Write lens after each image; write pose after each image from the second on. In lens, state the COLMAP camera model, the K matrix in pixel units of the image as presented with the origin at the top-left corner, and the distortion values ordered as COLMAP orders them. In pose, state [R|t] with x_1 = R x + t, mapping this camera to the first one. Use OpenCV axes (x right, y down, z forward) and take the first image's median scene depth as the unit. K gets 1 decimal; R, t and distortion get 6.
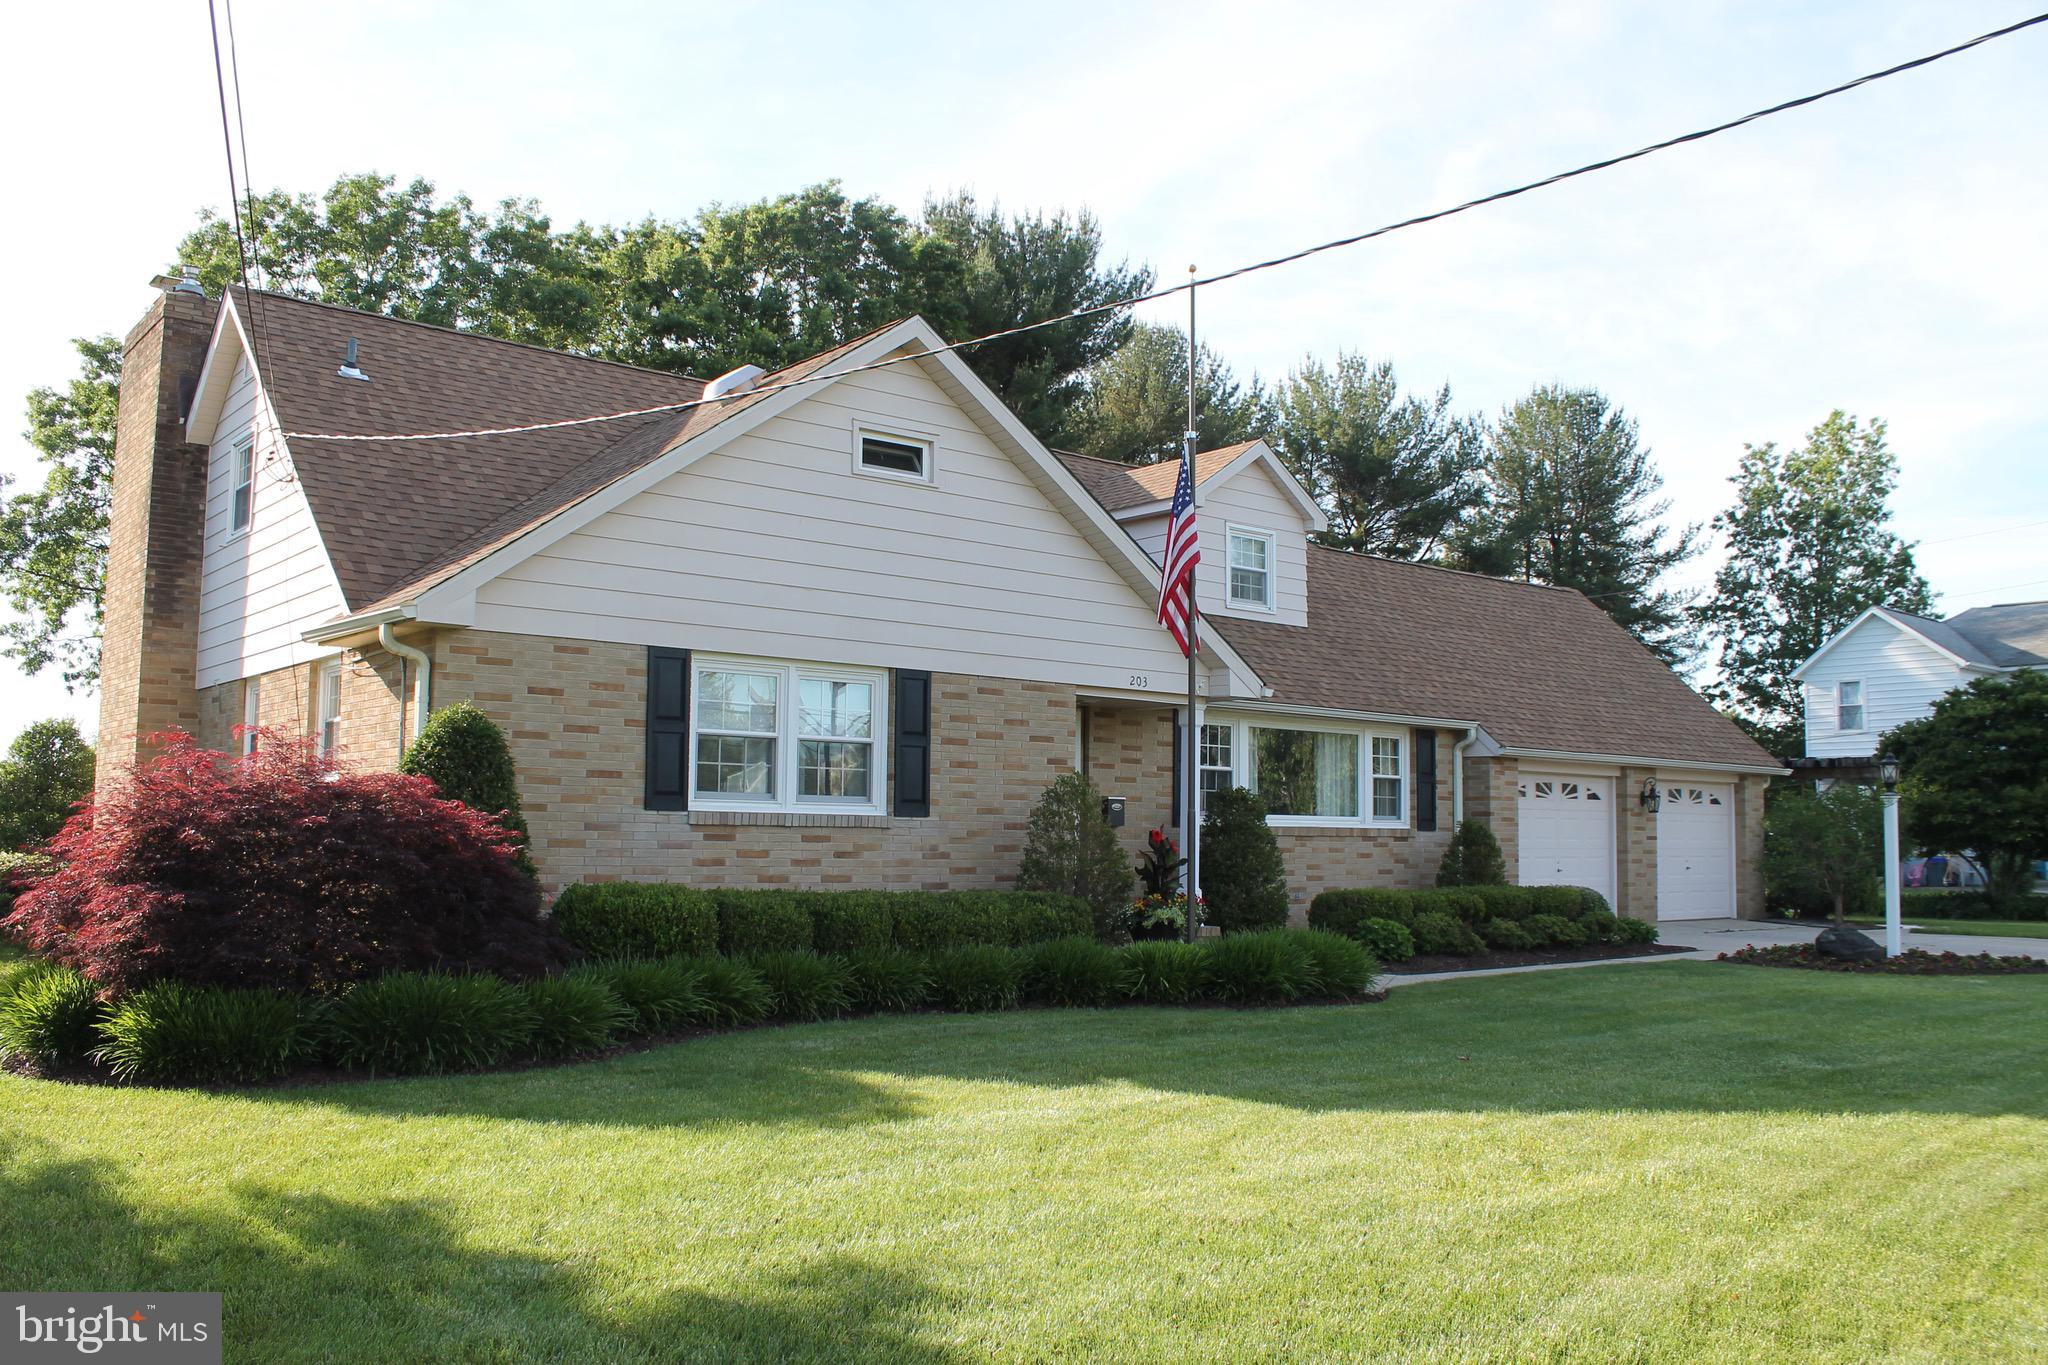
lens RADIAL K [[1649.0, 0, 1013.7], [0, 1649.0, 720.9], [0, 0, 1]] dist [-0.164640, 0.137763]
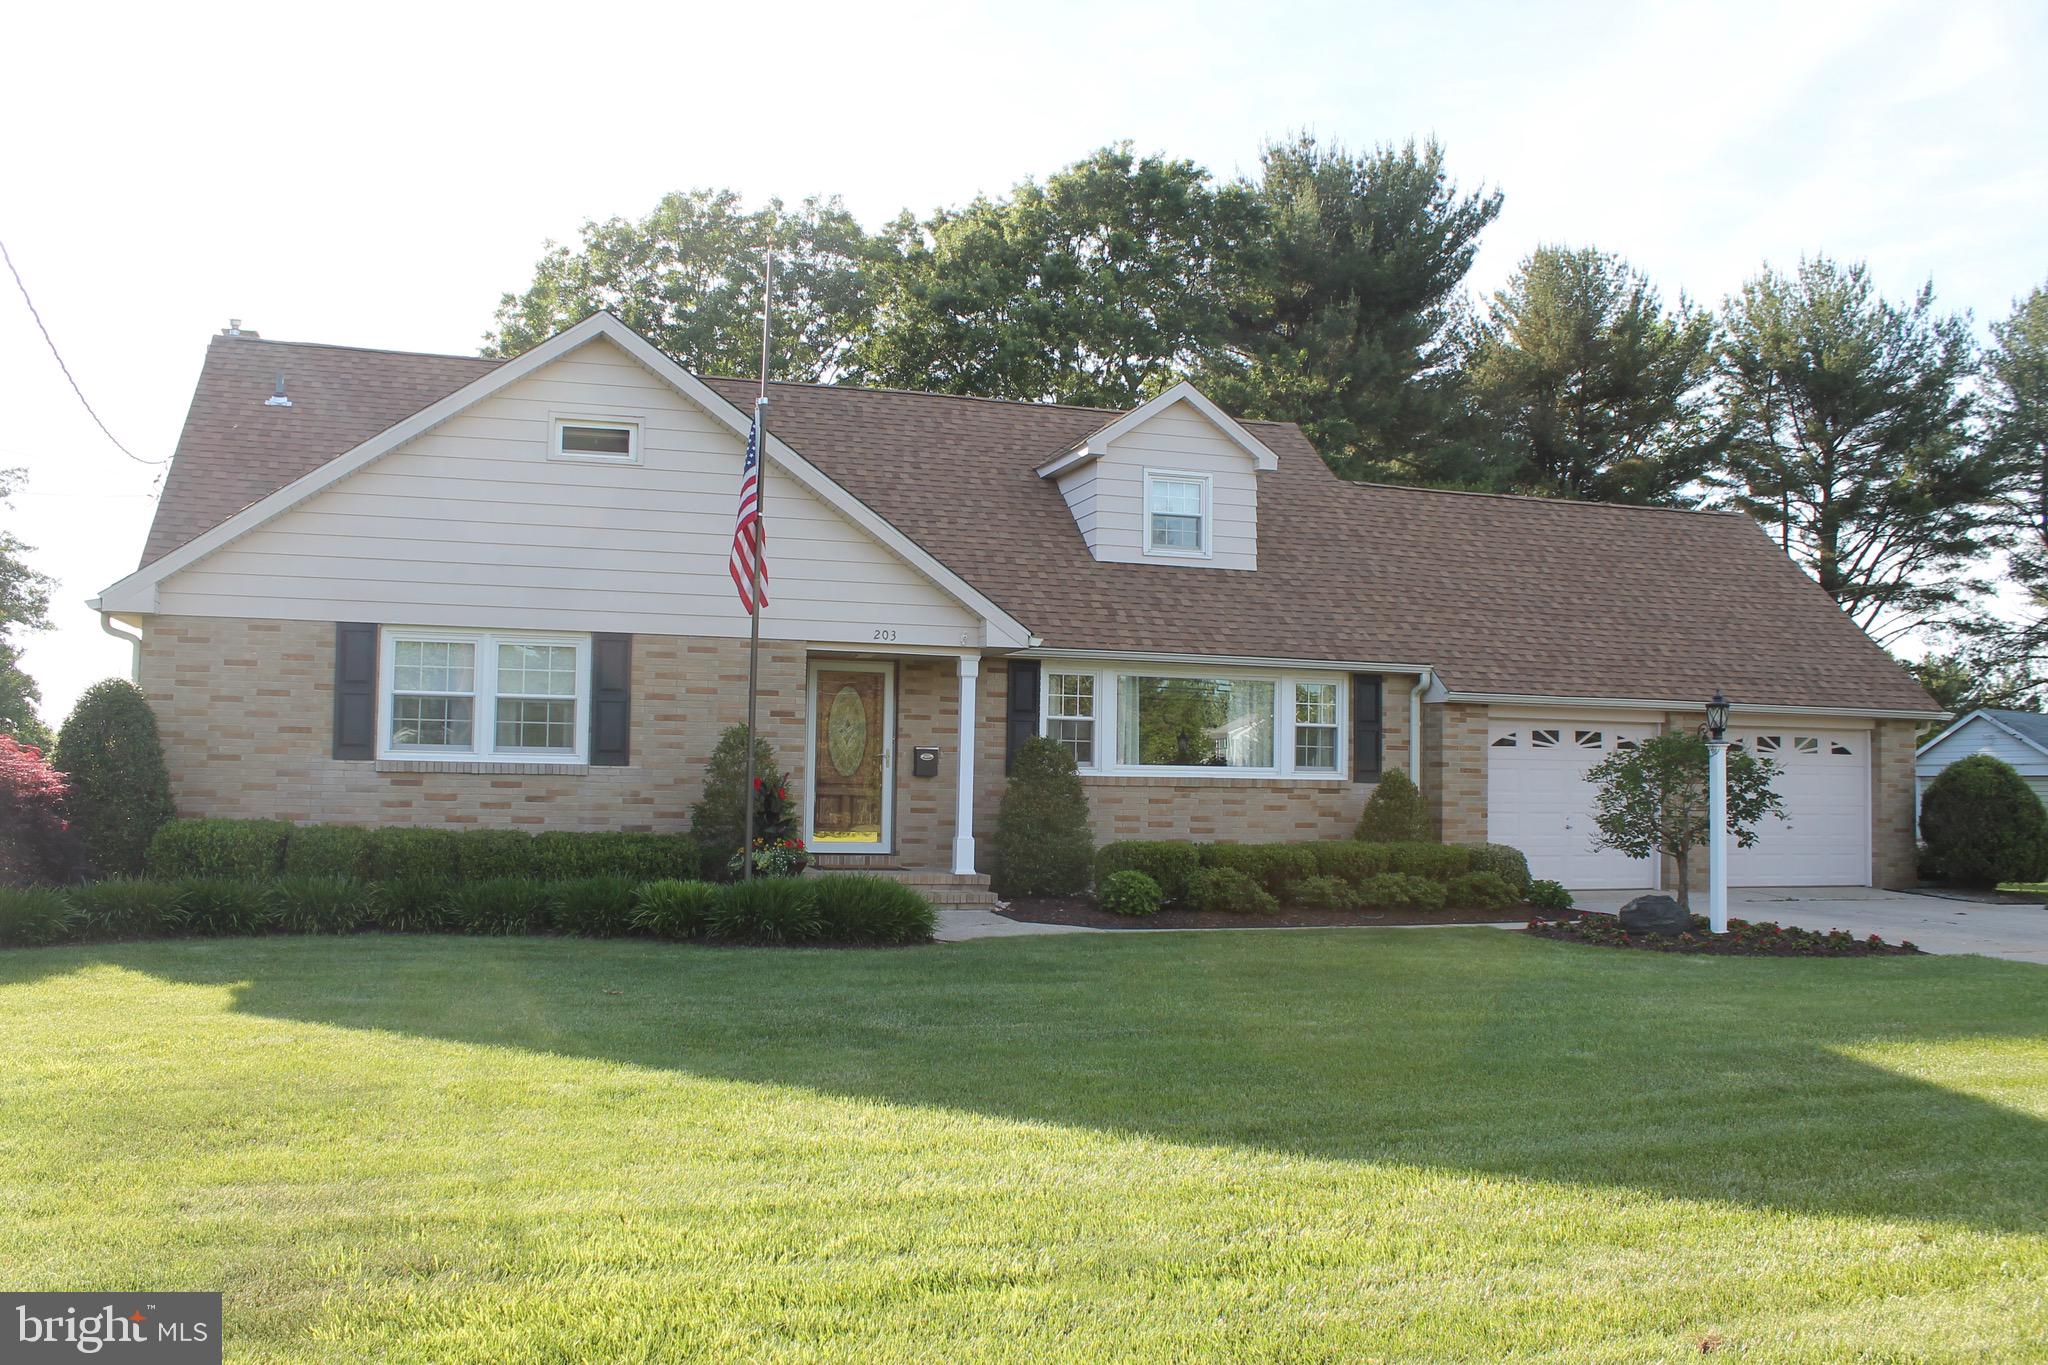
lens RADIAL K [[1649.0, 0, 1013.7], [0, 1649.0, 720.9], [0, 0, 1]] dist [-0.164640, 0.137763]
pose [[0.934828, -0.011180, -0.354925, 0.540853], [0.020880, 0.999505, 0.023512, 0.007505], [0.354487, -0.029391, 0.934599, 0.065089]]
